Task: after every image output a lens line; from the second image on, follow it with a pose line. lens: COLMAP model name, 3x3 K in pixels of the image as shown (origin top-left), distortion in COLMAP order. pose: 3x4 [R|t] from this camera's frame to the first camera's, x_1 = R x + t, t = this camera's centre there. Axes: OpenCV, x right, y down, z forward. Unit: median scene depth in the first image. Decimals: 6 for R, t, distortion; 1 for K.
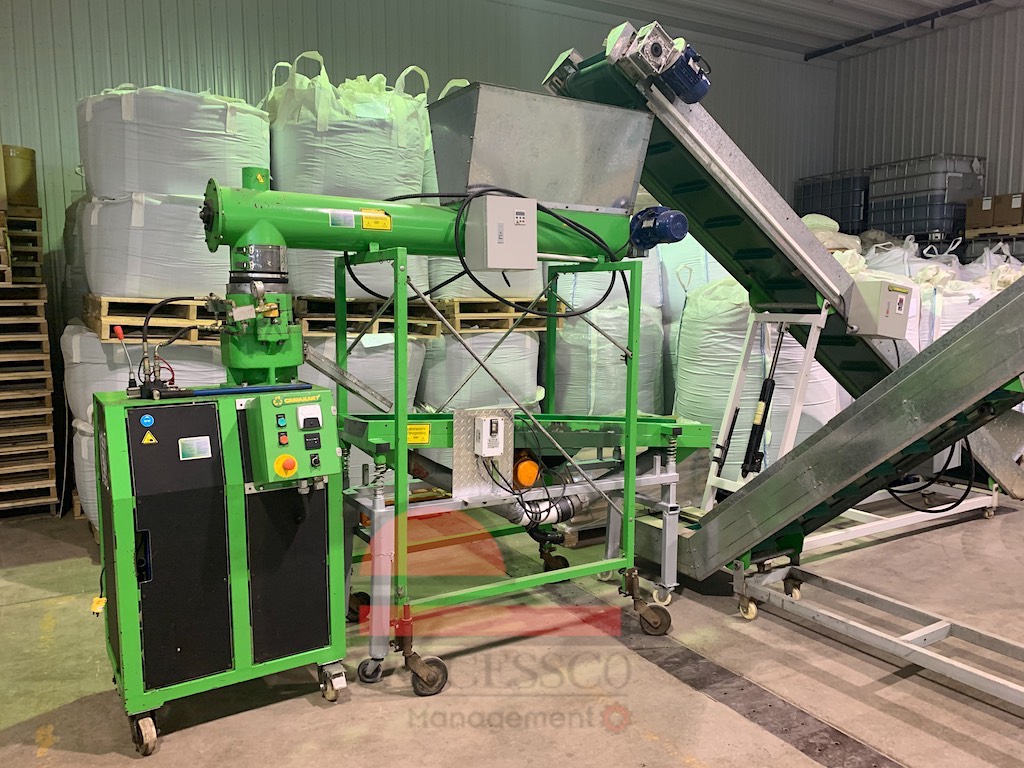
lens RADIAL K [[781.6, 0, 505.9], [0, 781.6, 384.6], [0, 0, 1]] dist [0.035253, -0.035425]
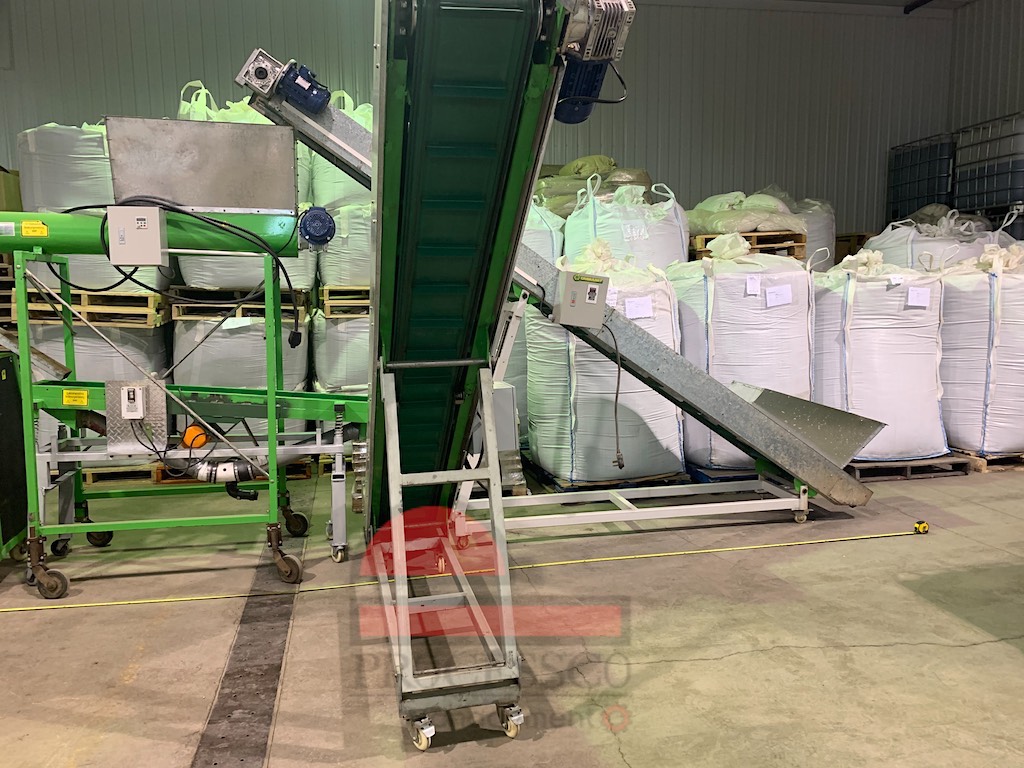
lens RADIAL K [[781.6, 0, 500.2], [0, 781.6, 383.1], [0, 0, 1]] dist [0.035253, -0.035425]
pose [[0.945365, 0.035672, -0.324056, 0.721200], [-0.029484, 0.999277, 0.023987, -0.008201], [0.324677, -0.013122, 0.945734, 0.014572]]
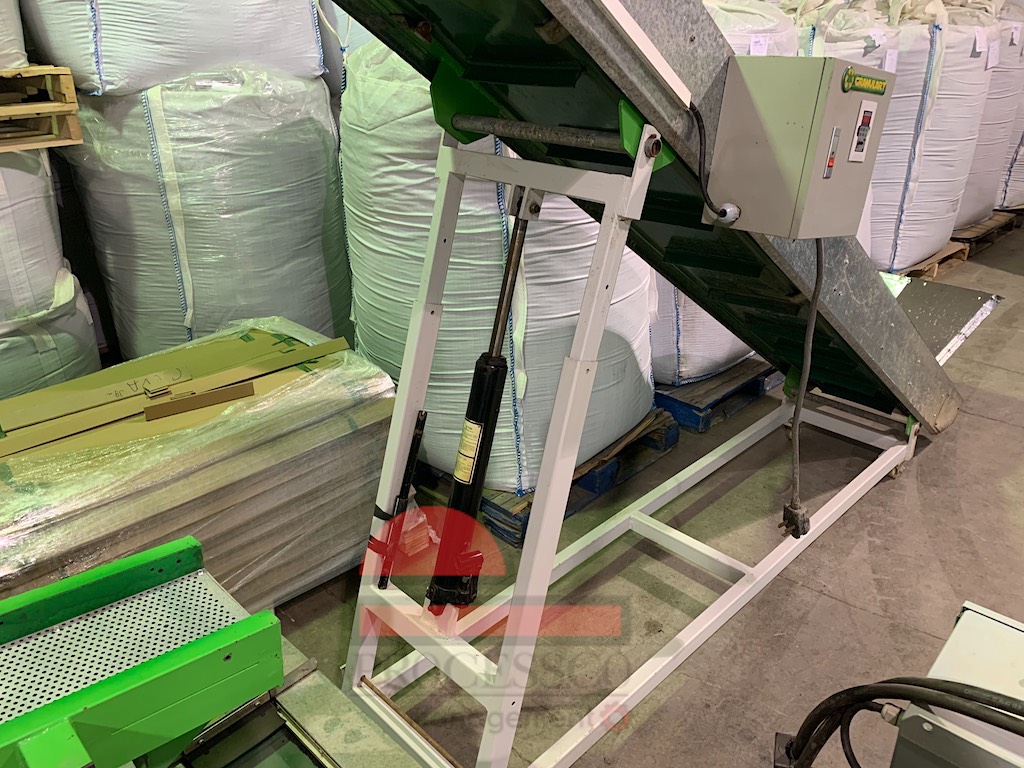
lens RADIAL K [[781.6, 0, 505.0], [0, 781.6, 384.8], [0, 0, 1]] dist [0.035253, -0.035425]
pose [[0.969462, -0.113919, 0.217179, 0.278150], [0.036841, 0.943166, 0.330273, -0.116378], [-0.242460, -0.312186, 0.918560, 0.708655]]
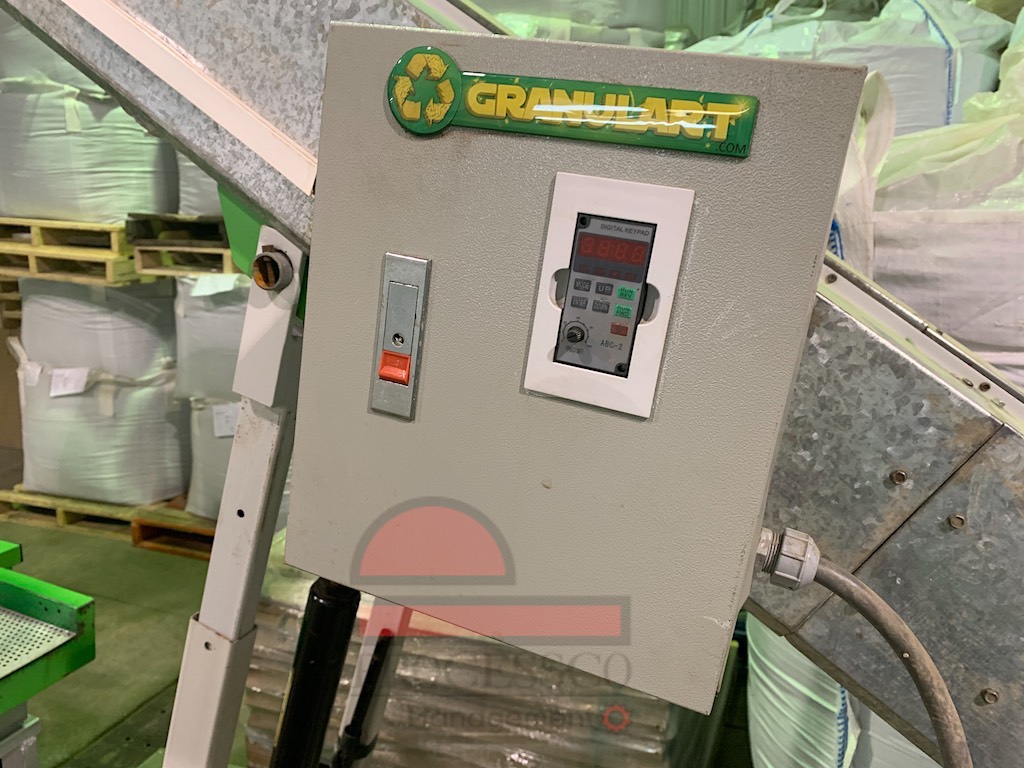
lens RADIAL K [[781.6, 0, 512.1], [0, 781.6, 391.2], [0, 0, 1]] dist [0.035253, -0.035425]
pose [[0.636571, 0.165167, -0.753324, 0.559369], [-0.078653, 0.985608, 0.149632, -0.103679], [0.767197, -0.036000, 0.640401, 0.944773]]
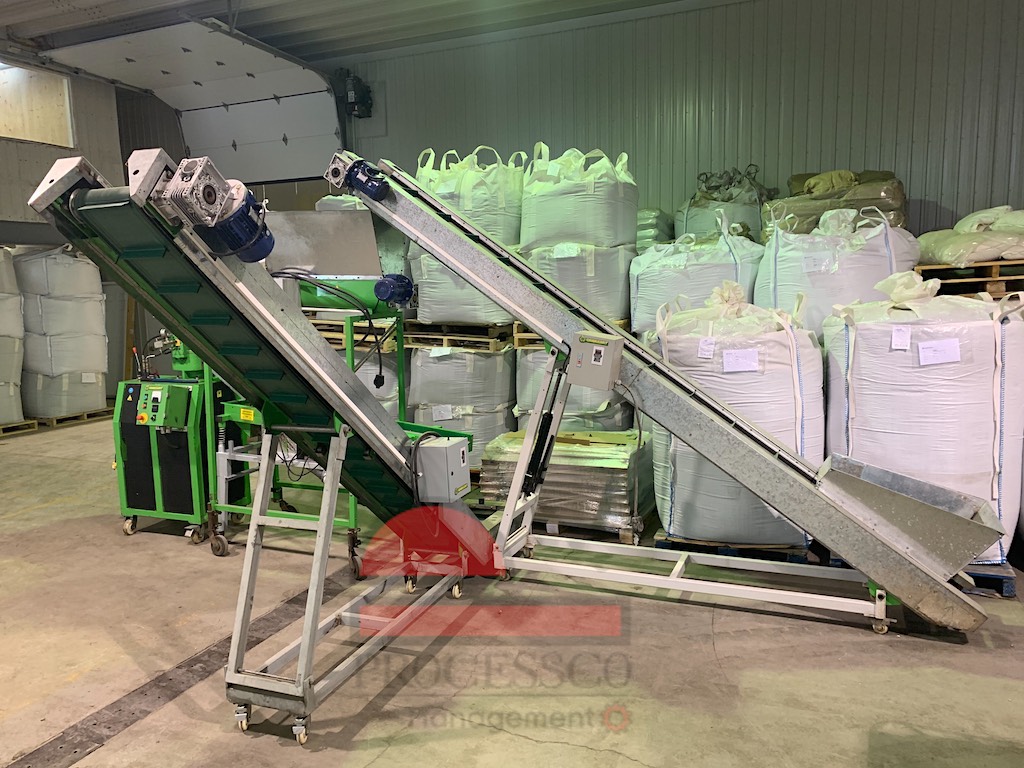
lens RADIAL K [[781.6, 0, 503.3], [0, 781.6, 386.4], [0, 0, 1]] dist [0.035253, -0.035425]
pose [[0.601241, 0.099512, -0.792847, 1.232066], [-0.069741, 0.994964, 0.071994, -0.126816], [0.796019, 0.012008, 0.605153, 0.298439]]
